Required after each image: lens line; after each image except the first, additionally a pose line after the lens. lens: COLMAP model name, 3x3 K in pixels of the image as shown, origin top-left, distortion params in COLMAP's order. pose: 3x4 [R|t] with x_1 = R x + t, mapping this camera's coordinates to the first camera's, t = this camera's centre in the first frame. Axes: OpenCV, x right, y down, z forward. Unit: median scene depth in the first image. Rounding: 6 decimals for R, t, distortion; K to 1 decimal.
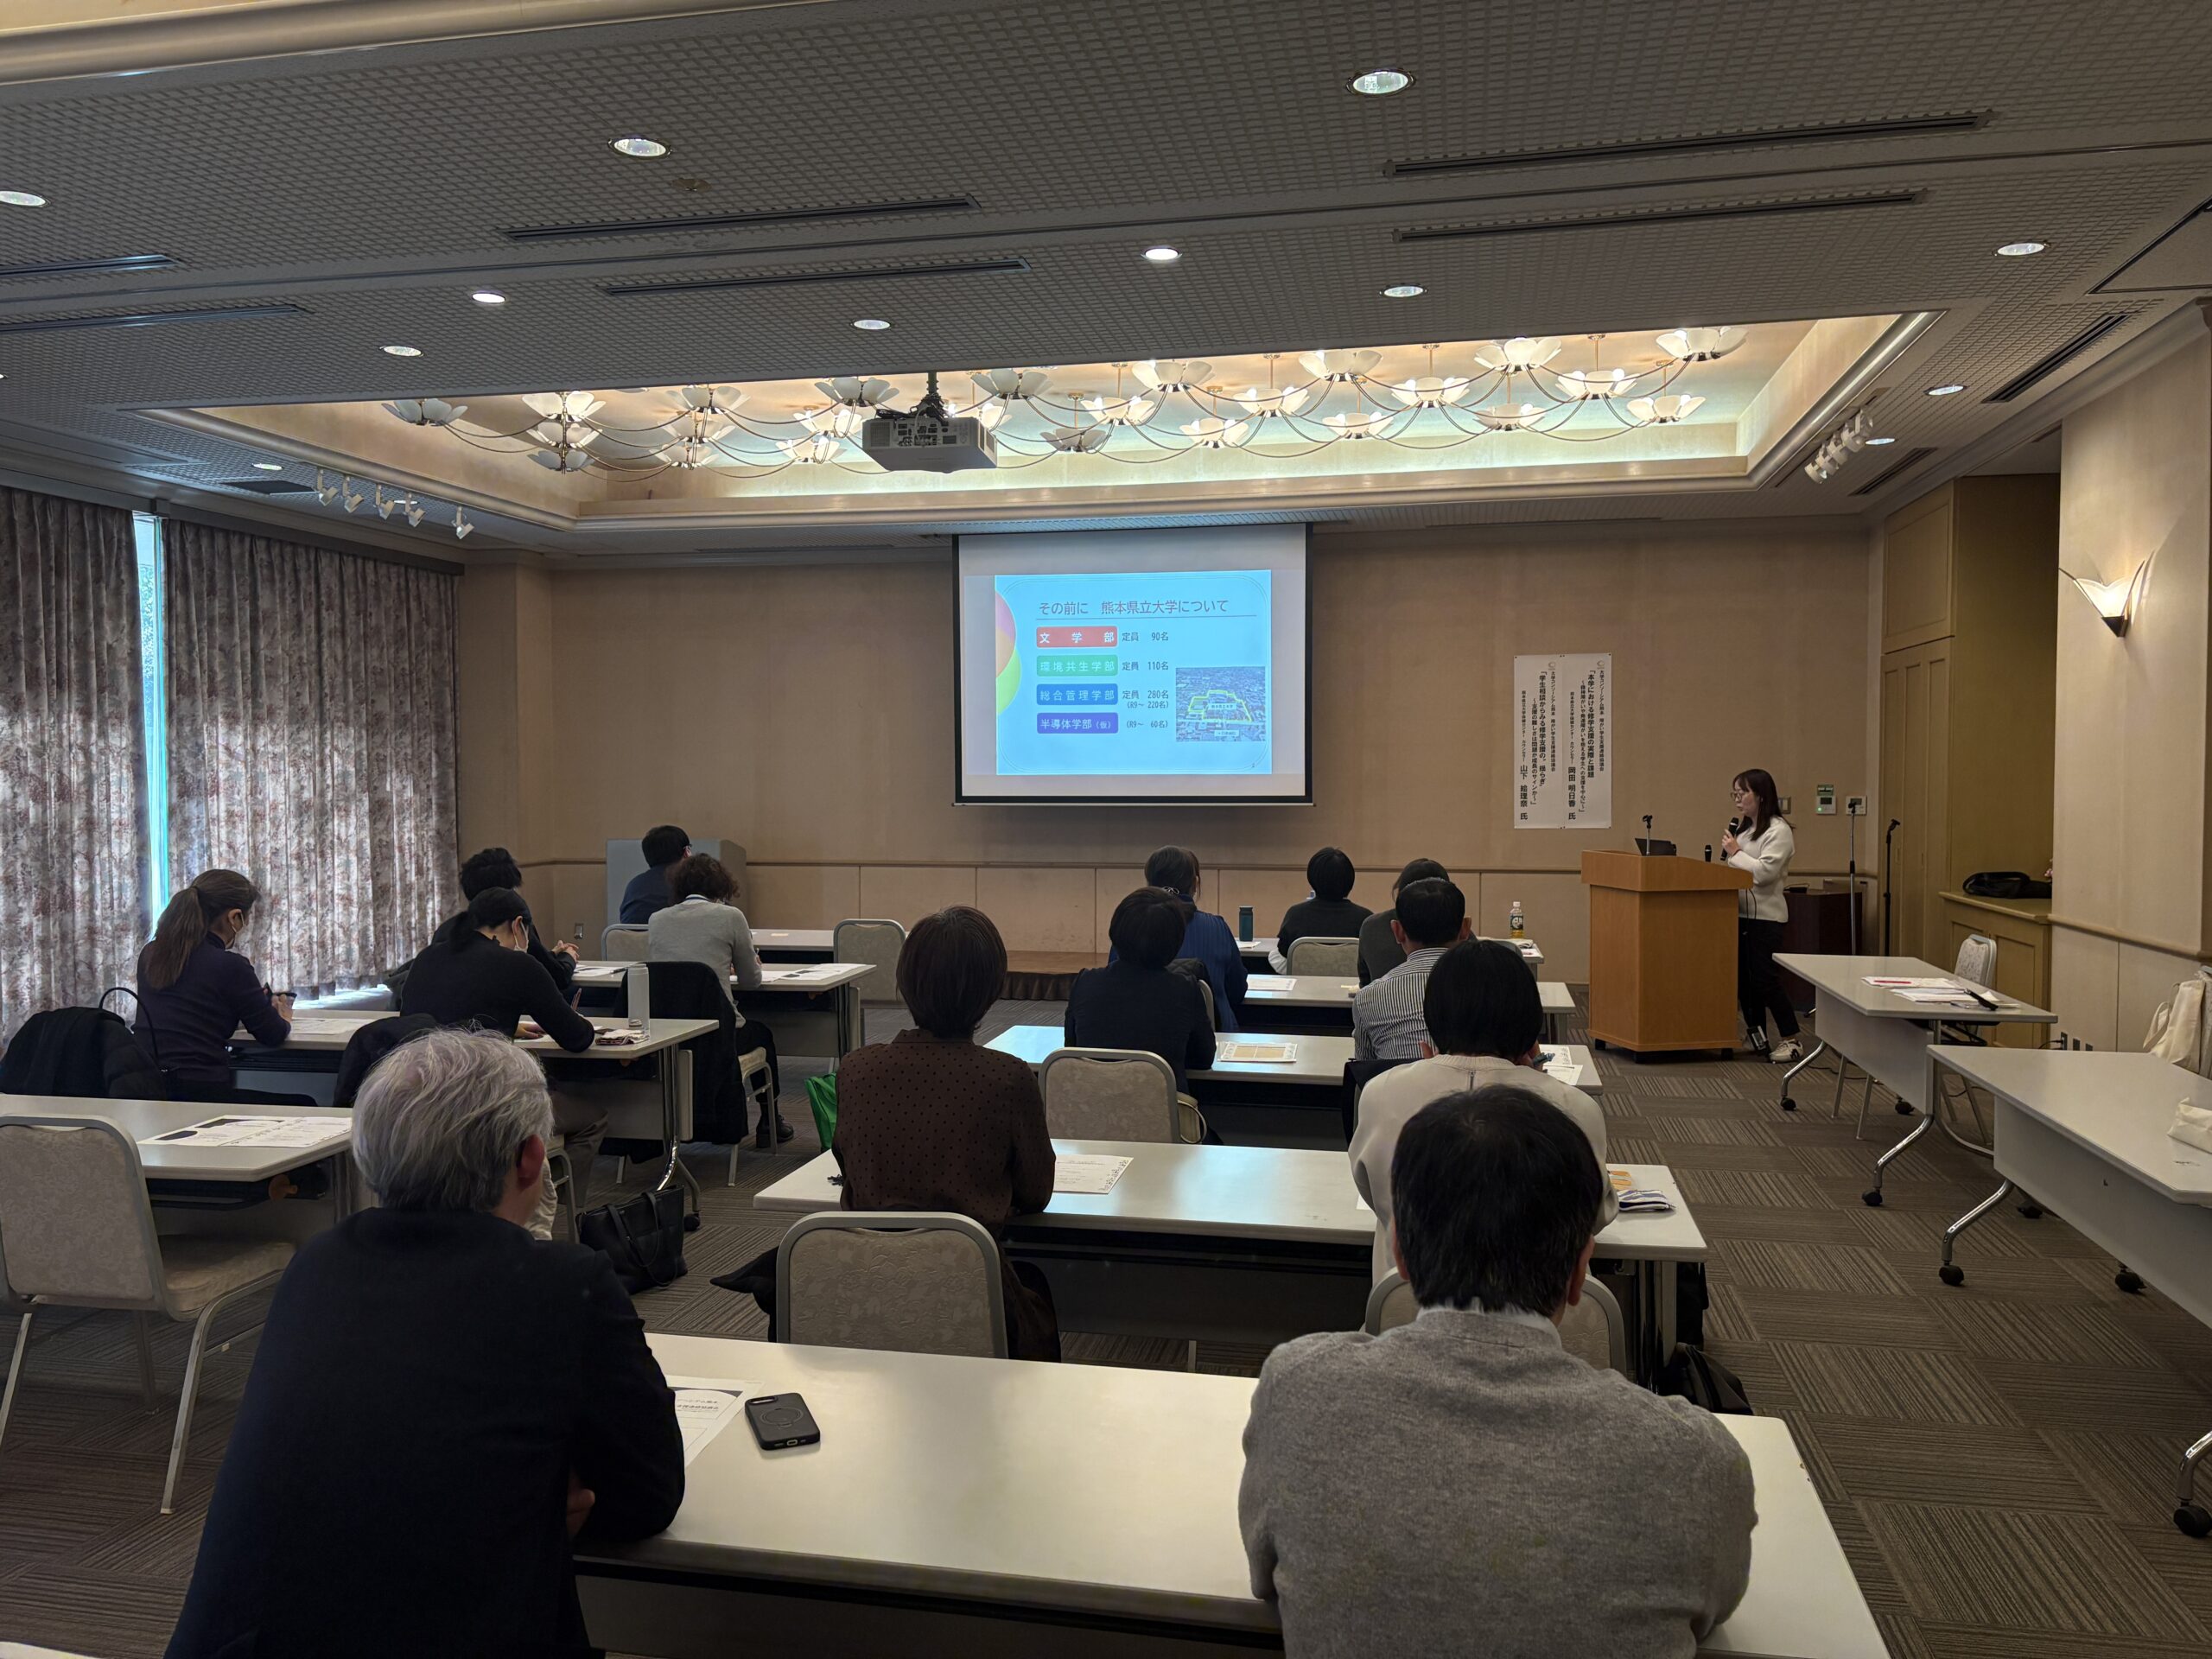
lens RADIAL K [[1667.1, 0, 1106.0], [0, 1667.1, 829.5], [0, 0, 1]] dist [0.076189, 0.001466]
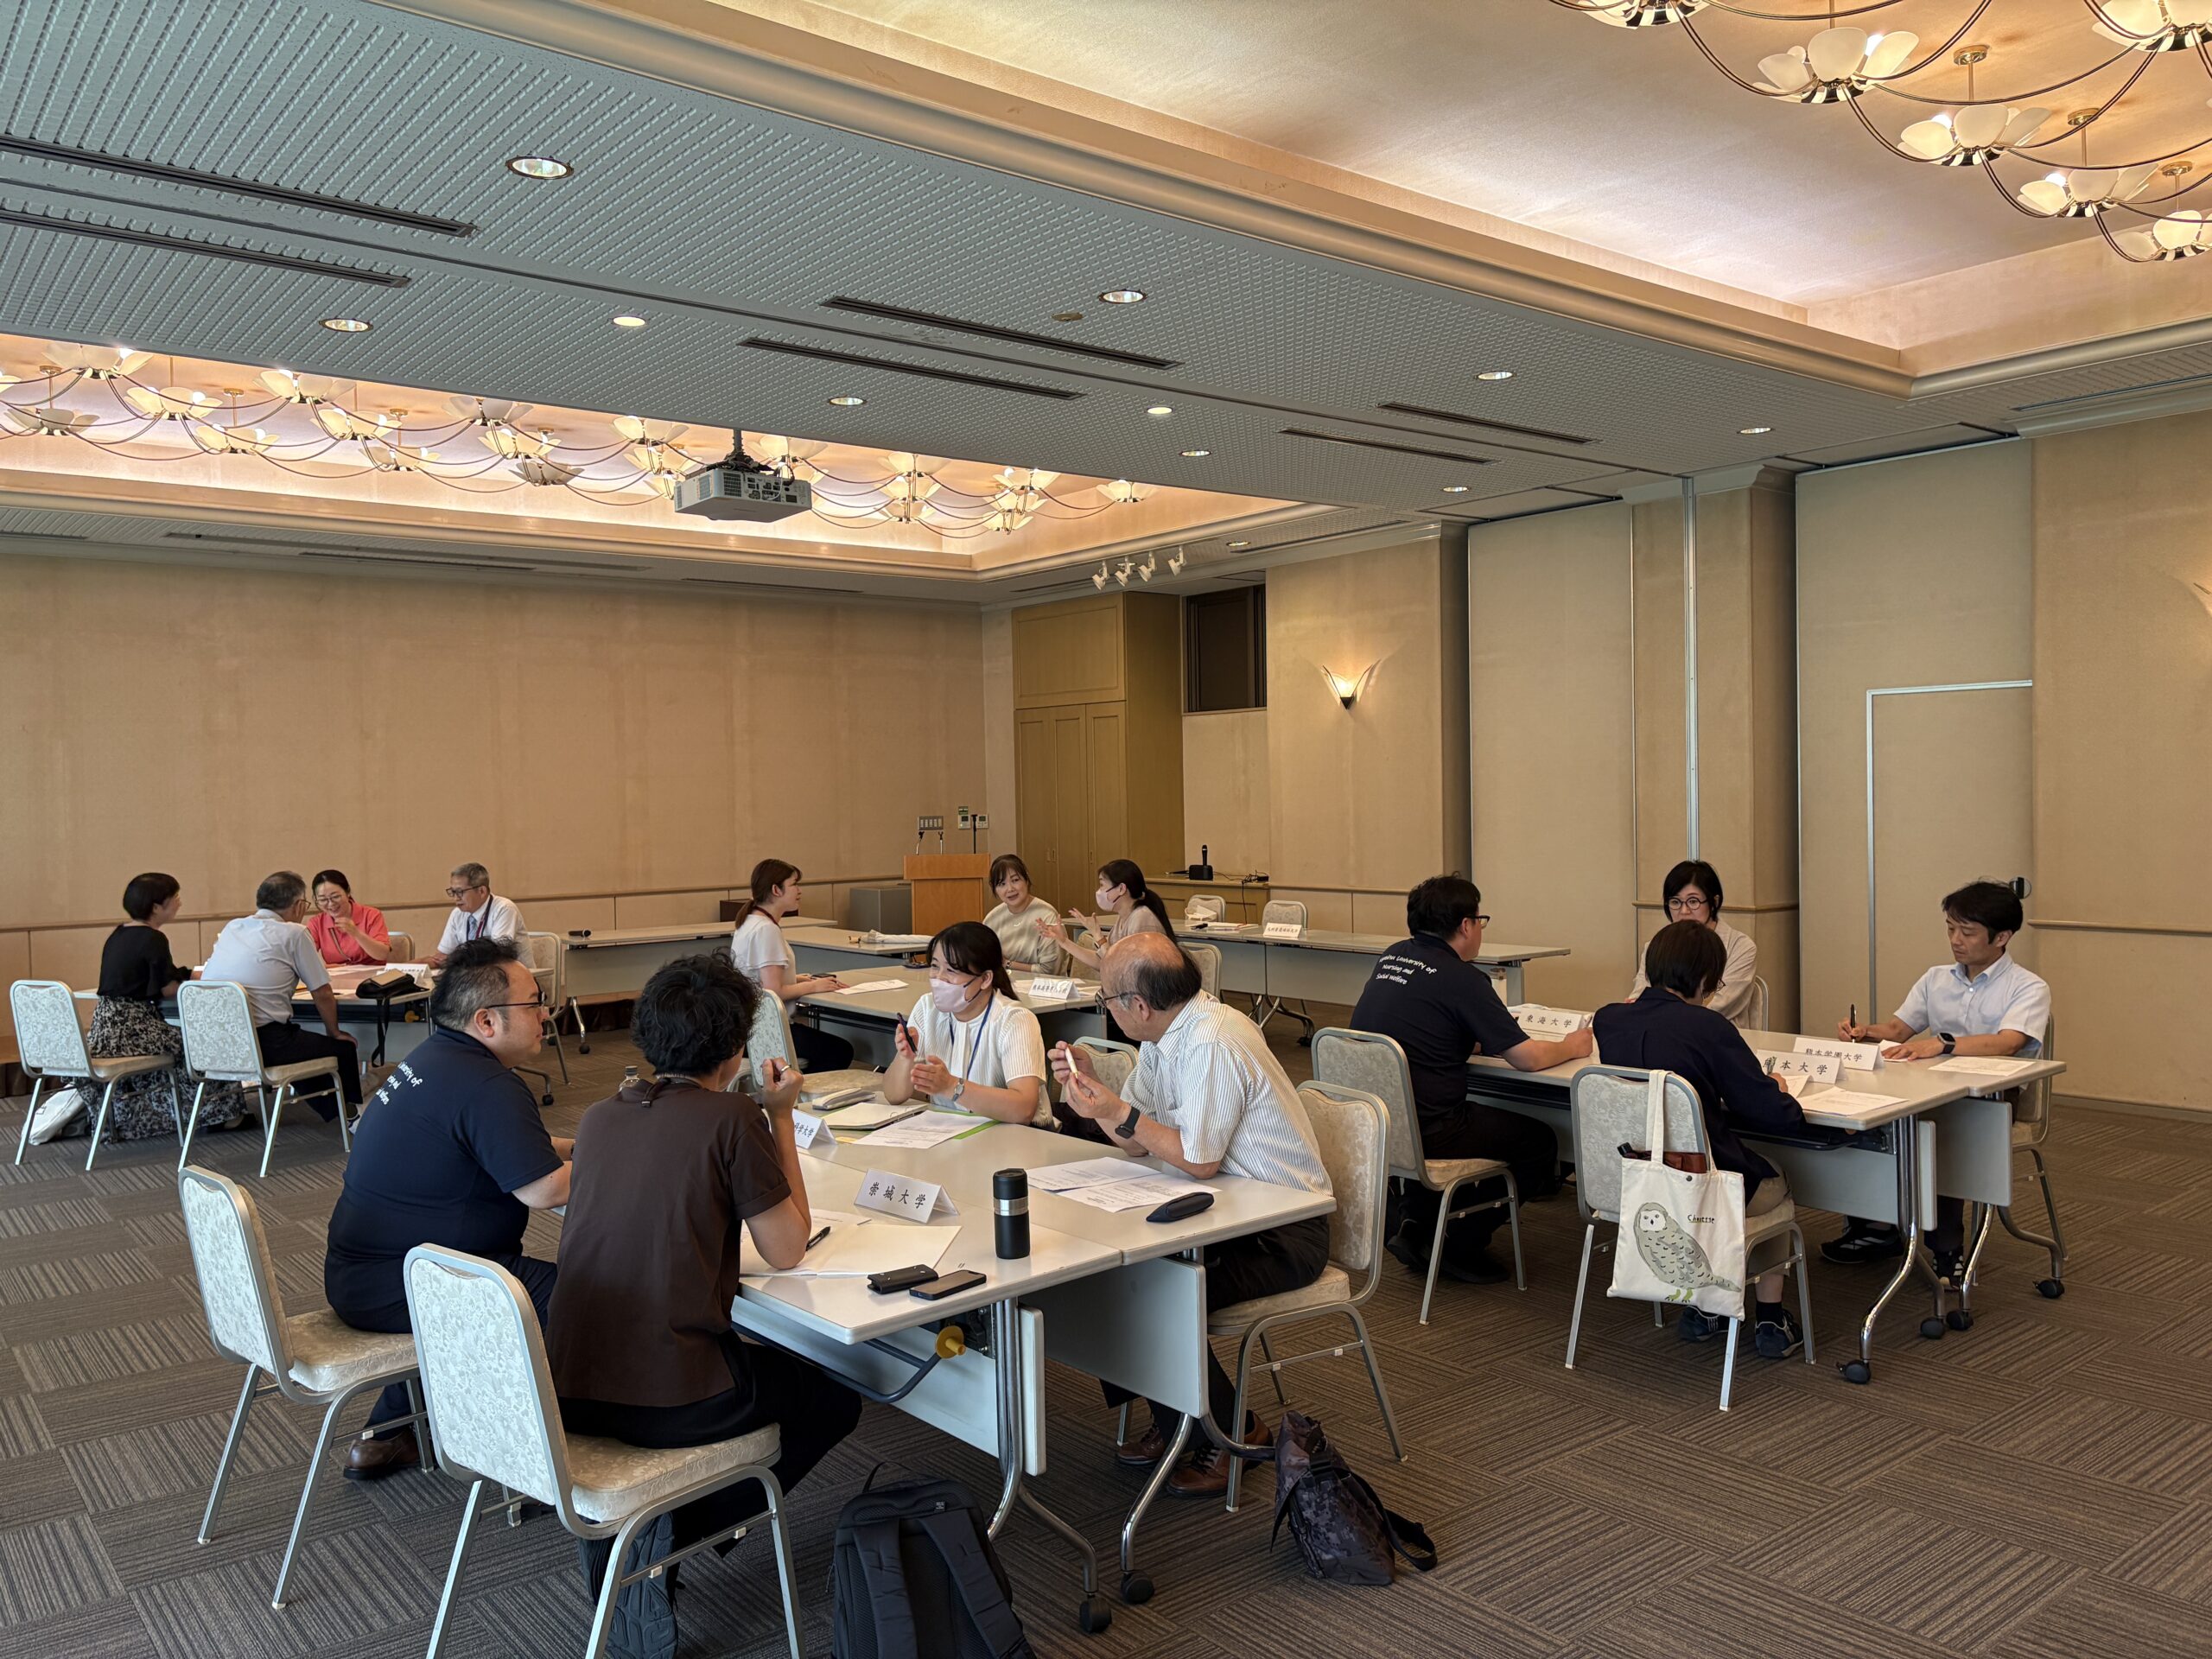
lens RADIAL K [[1656.2, 0, 1101.8], [0, 1656.2, 755.0], [0, 0, 1]] dist [-0.013173, -0.001715]
pose [[0.629010, 0.004856, 0.777382, -0.485880], [0.046392, 0.997964, -0.043771, -0.004559], [-0.776011, 0.063597, 0.627504, 0.104290]]
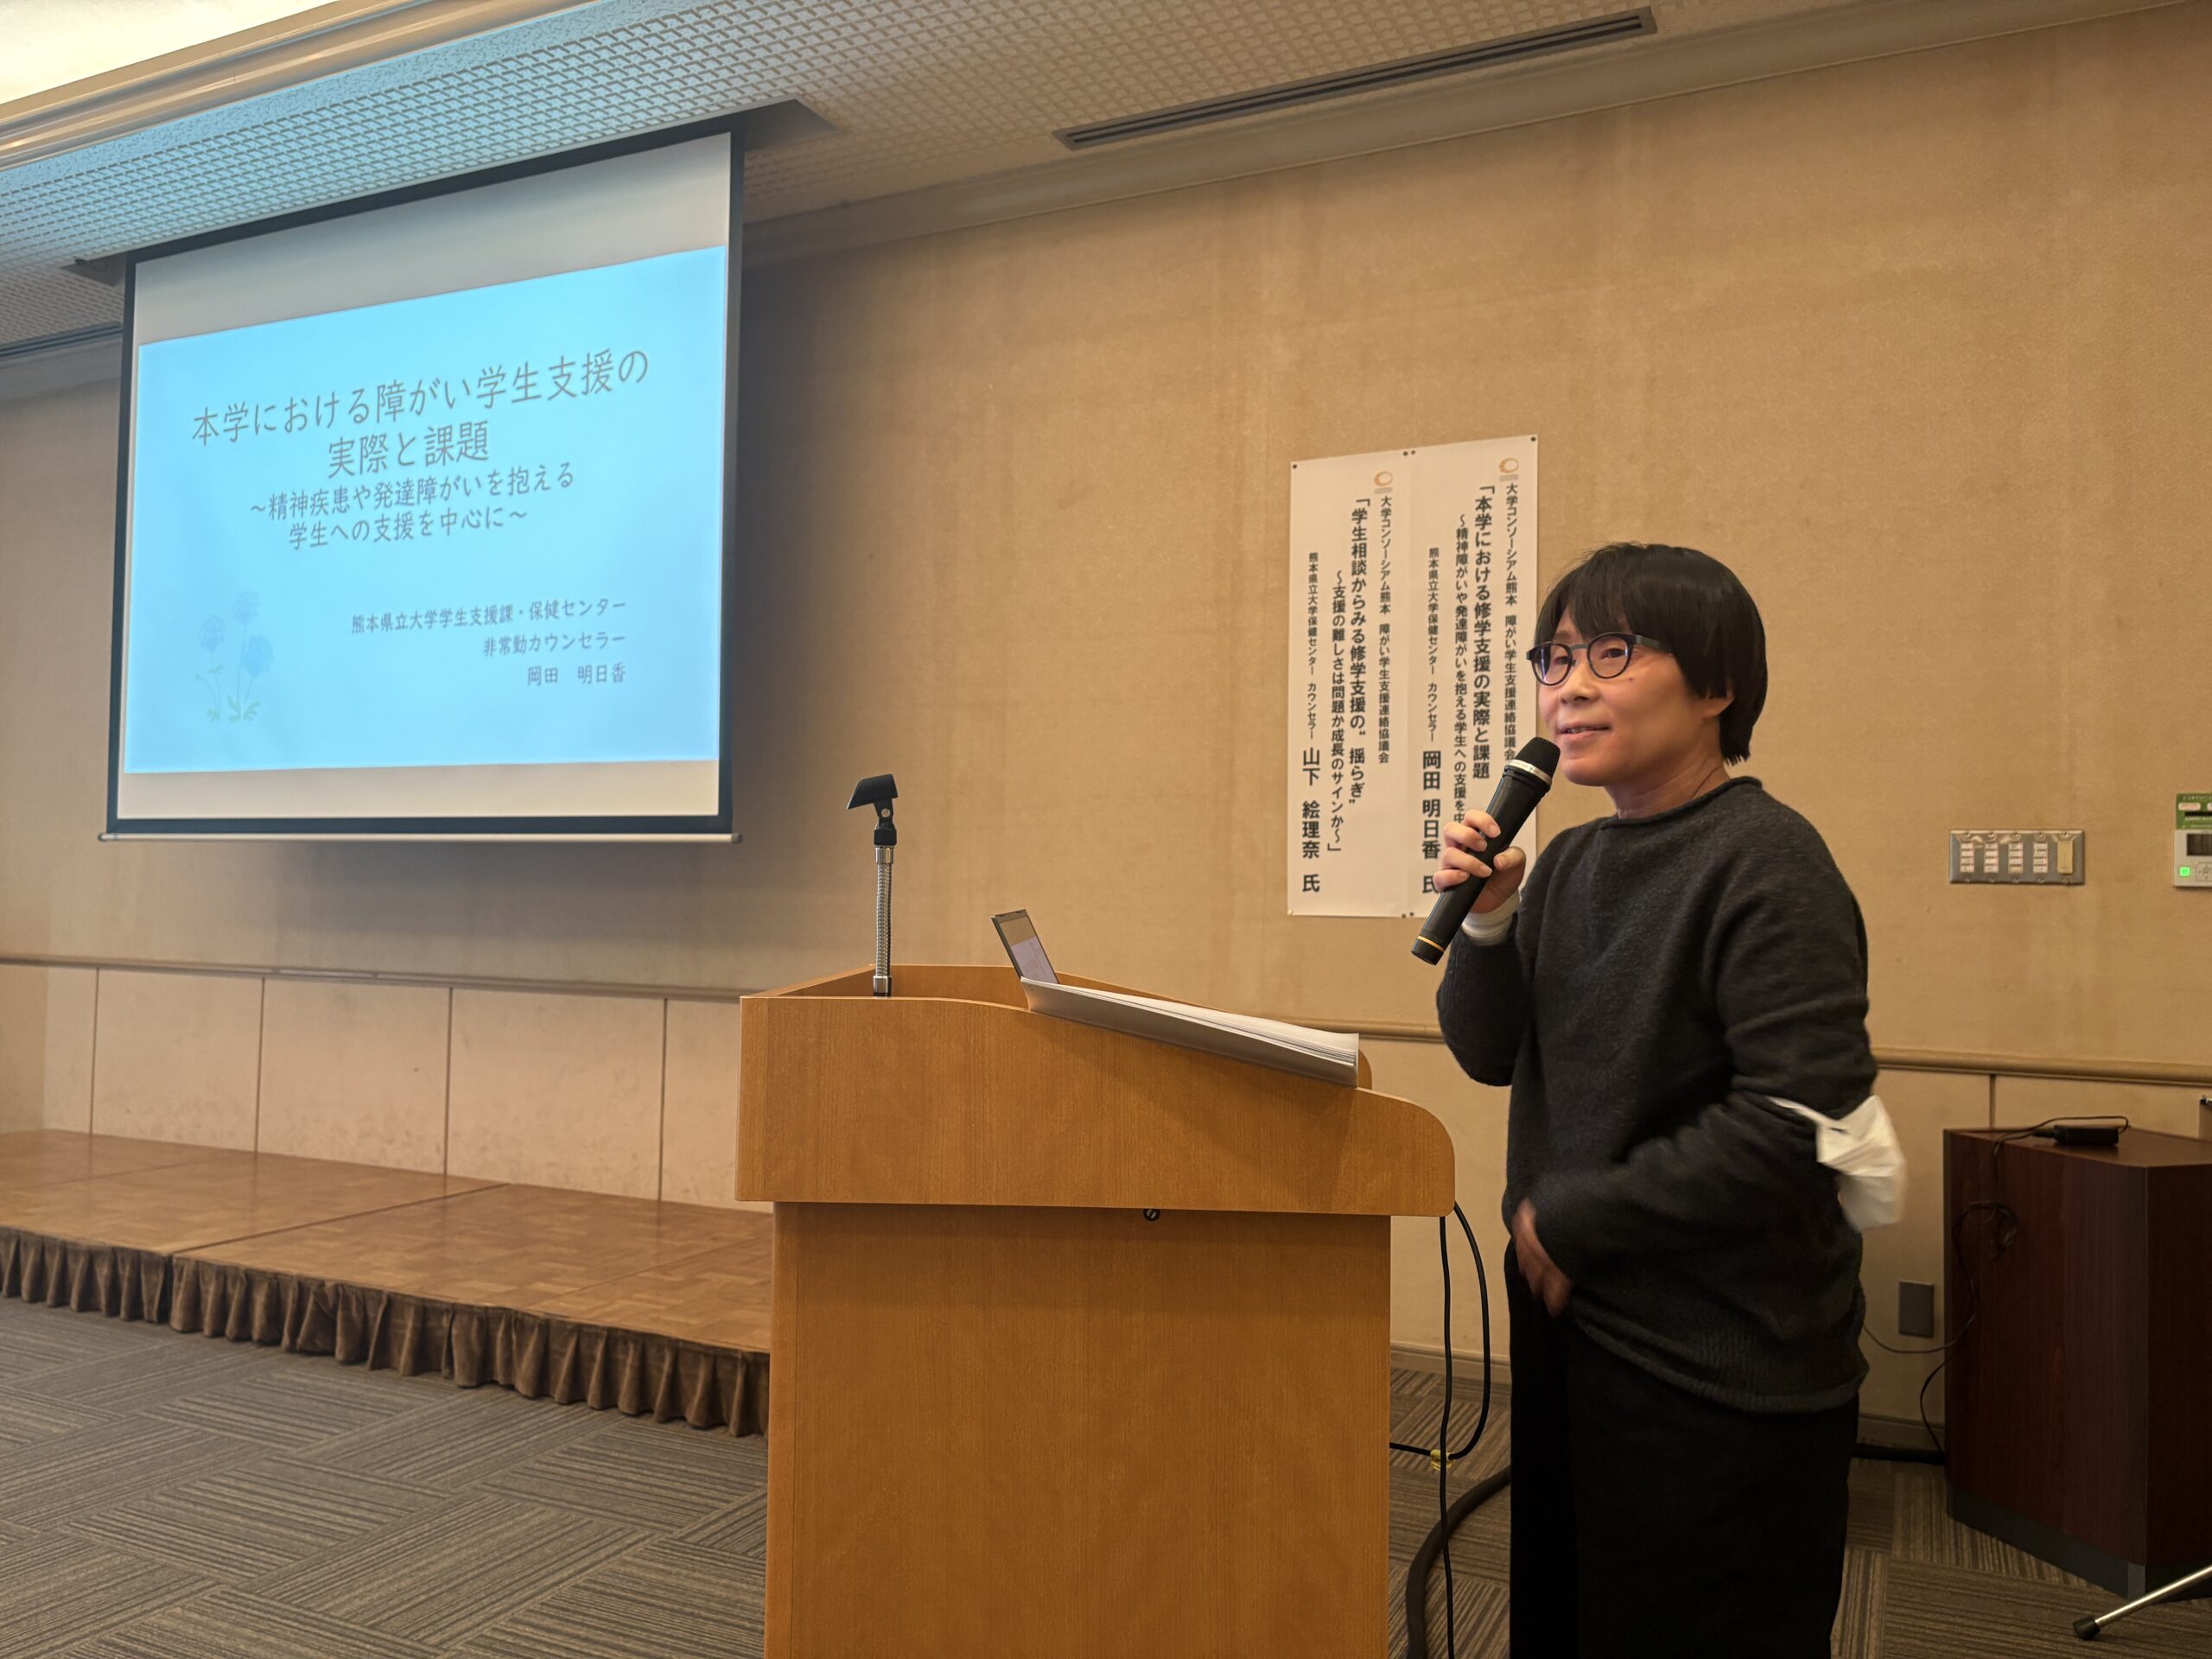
lens RADIAL K [[1667.1, 0, 1106.0], [0, 1667.1, 829.5], [0, 0, 1]] dist [0.076189, 0.001466]
pose [[0.970127, 0.011875, -0.242306, 0.297063], [-0.029009, 0.997313, -0.067269, 0.006606], [0.240856, 0.072288, 0.967865, 0.628739]]
